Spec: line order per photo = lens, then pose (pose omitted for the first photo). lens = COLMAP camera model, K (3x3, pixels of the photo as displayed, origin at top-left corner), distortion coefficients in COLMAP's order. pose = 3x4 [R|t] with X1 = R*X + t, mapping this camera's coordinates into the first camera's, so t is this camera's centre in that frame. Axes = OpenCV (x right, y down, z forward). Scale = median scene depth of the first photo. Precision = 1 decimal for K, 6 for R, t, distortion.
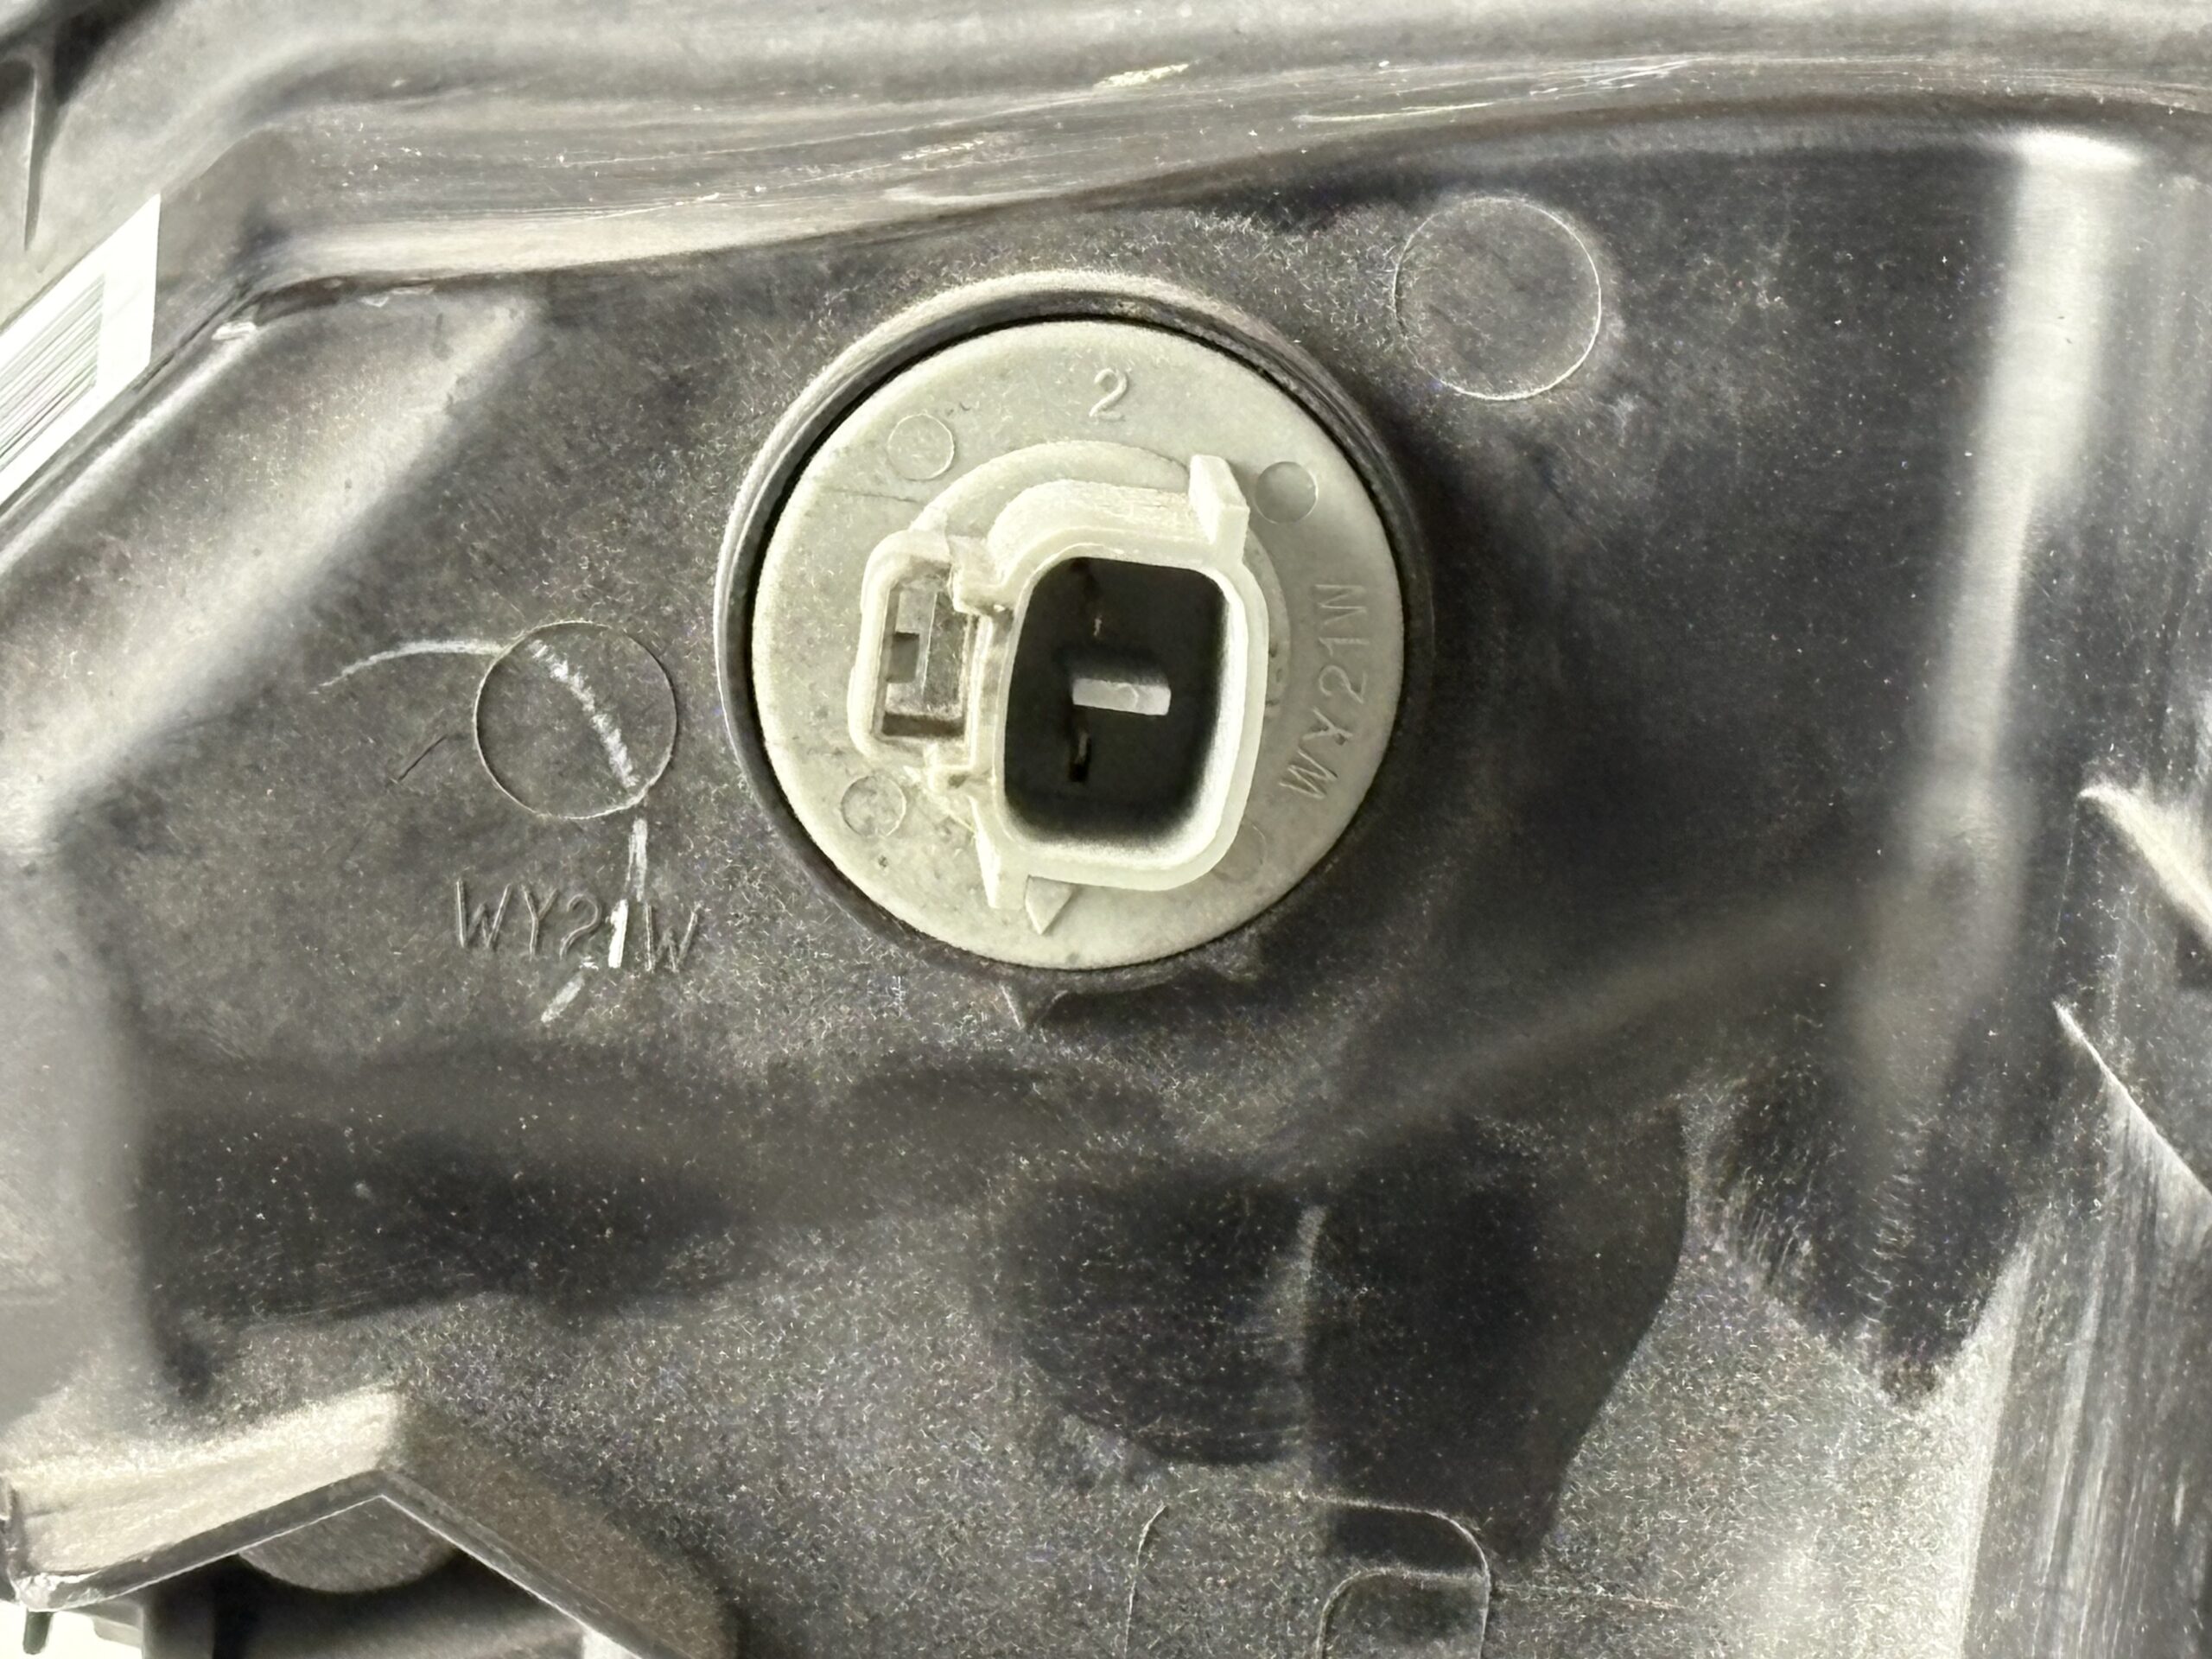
lens RADIAL K [[10721.7, 0, 1106.0], [0, 10721.7, 829.5], [0, 0, 1]] dist [0.349416, 1.059897]
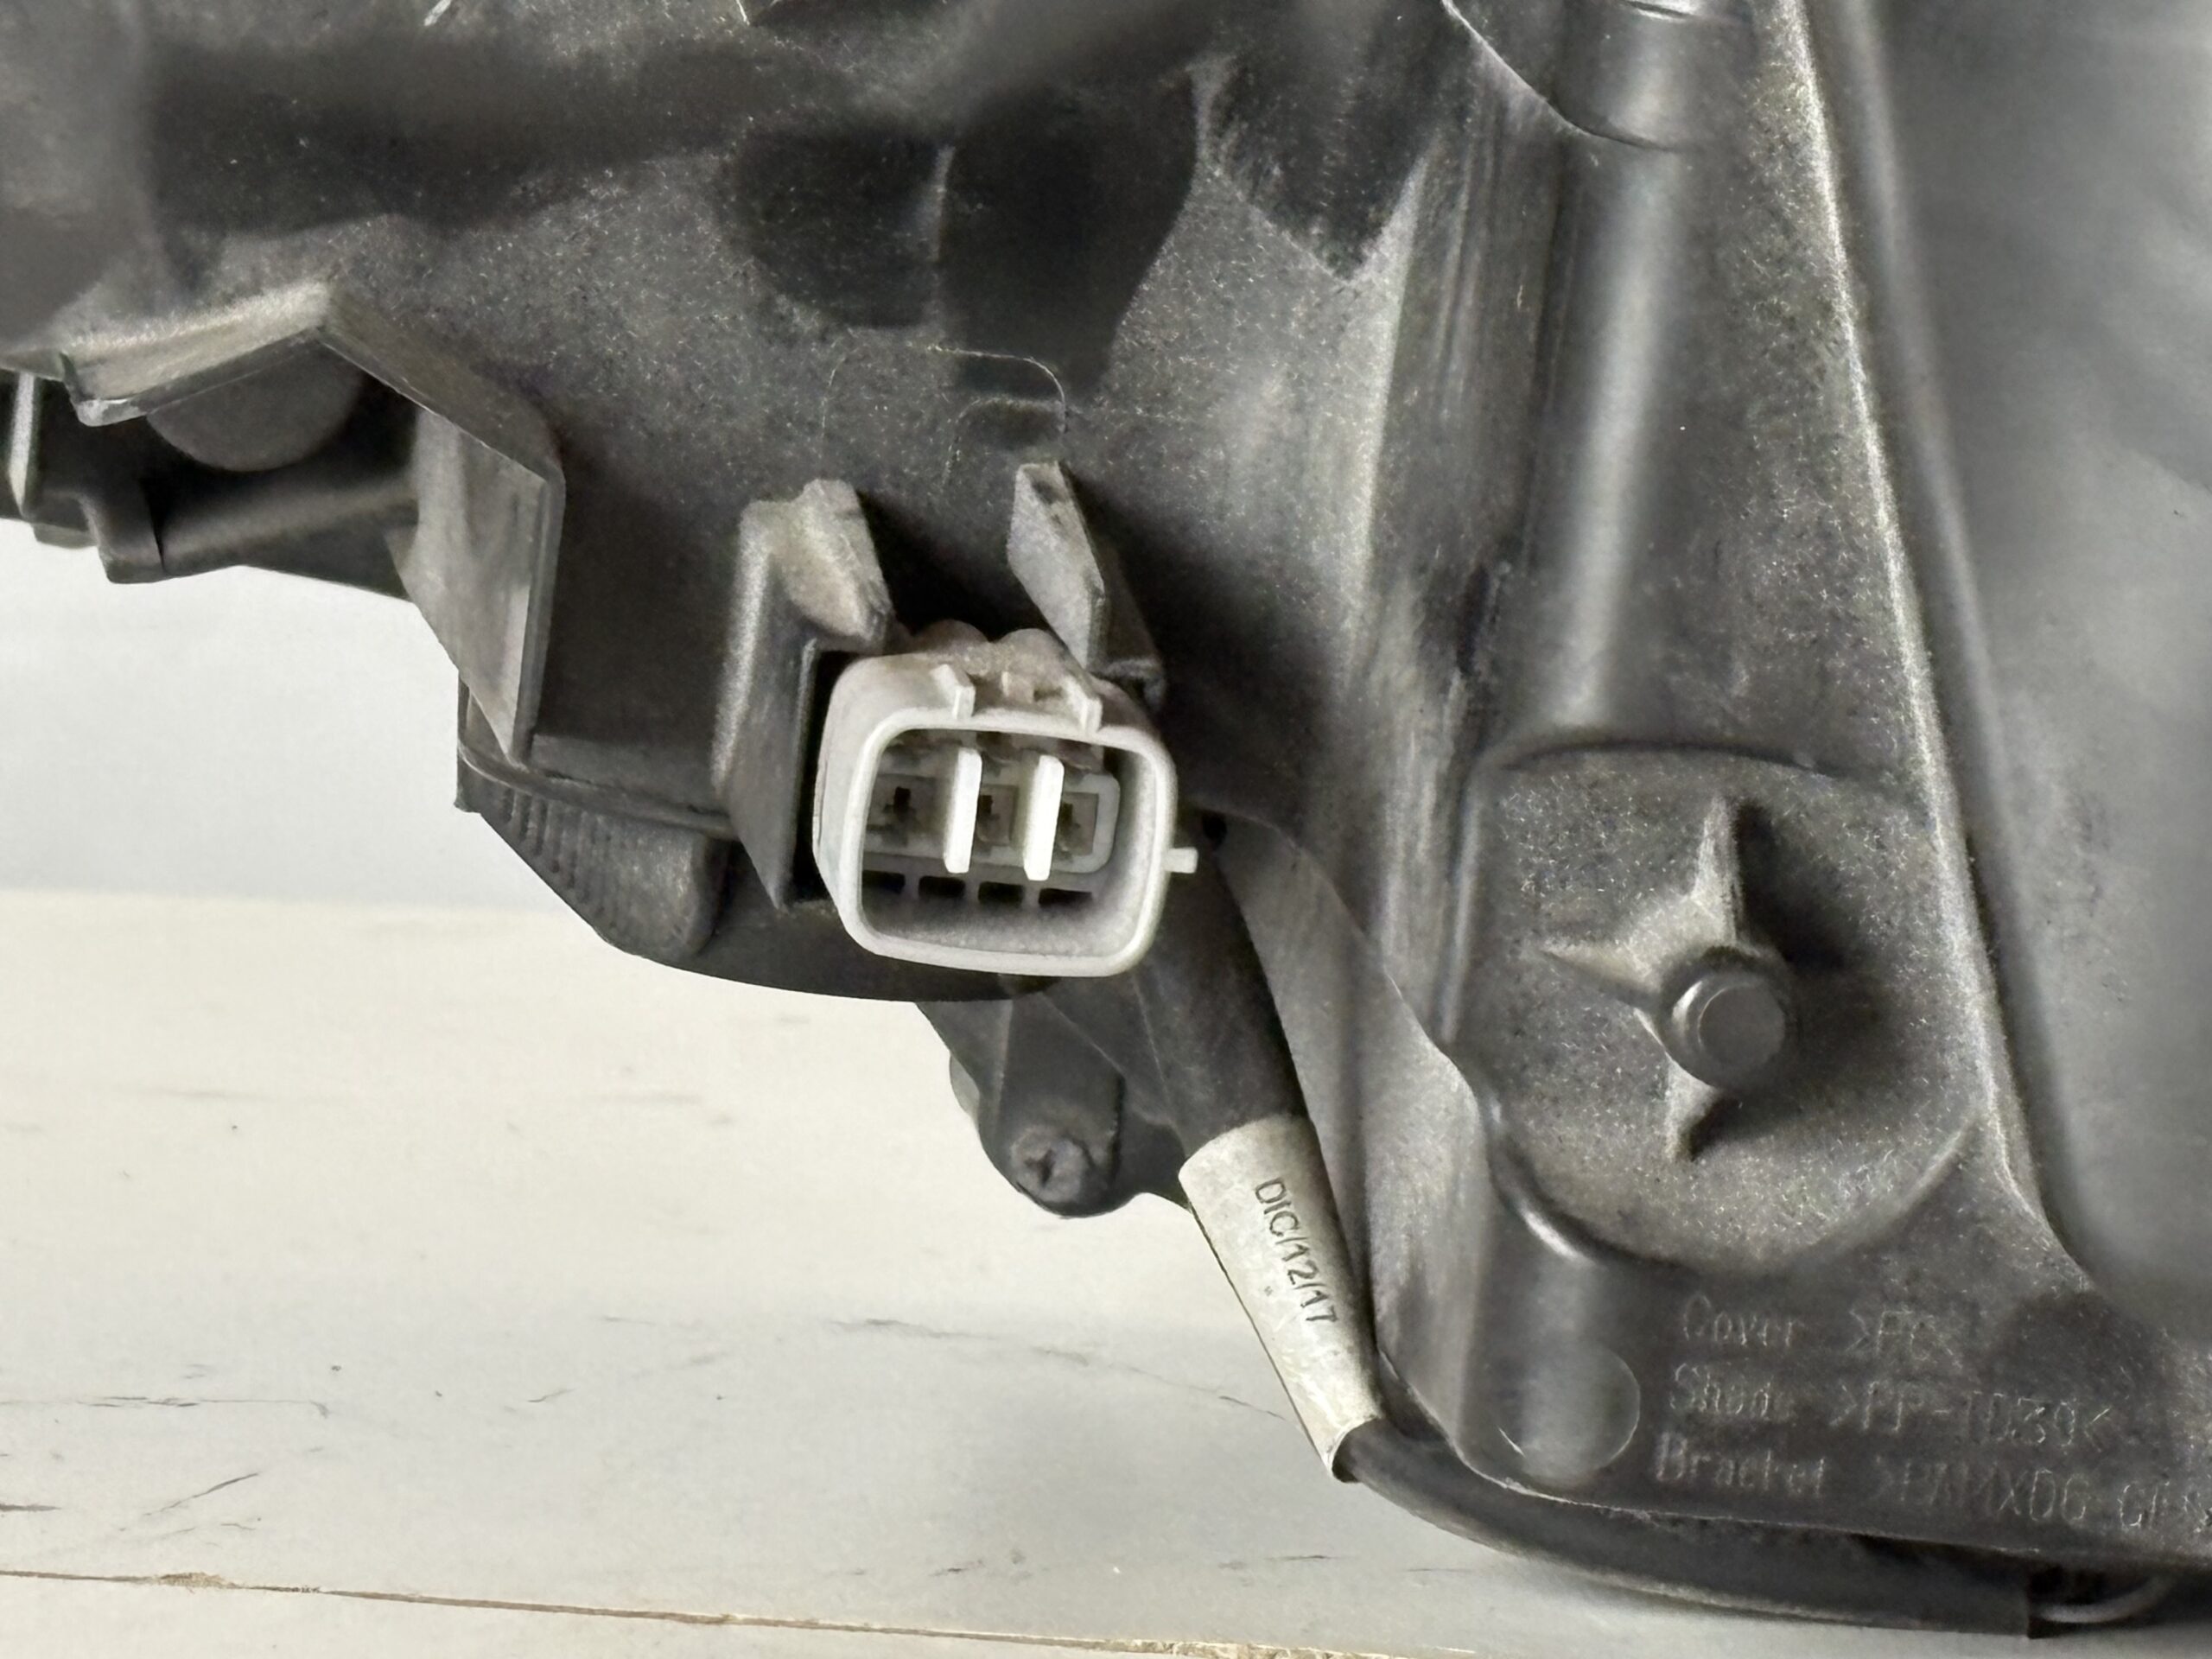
lens RADIAL K [[10721.7, 0, 1106.0], [0, 10721.7, 829.5], [0, 0, 1]] dist [0.349416, 1.059897]
pose [[0.998489, -0.016484, 0.052426, -0.037776], [0.013452, 0.998245, 0.057667, 0.043743], [-0.053284, -0.056875, 0.996958, -0.485210]]
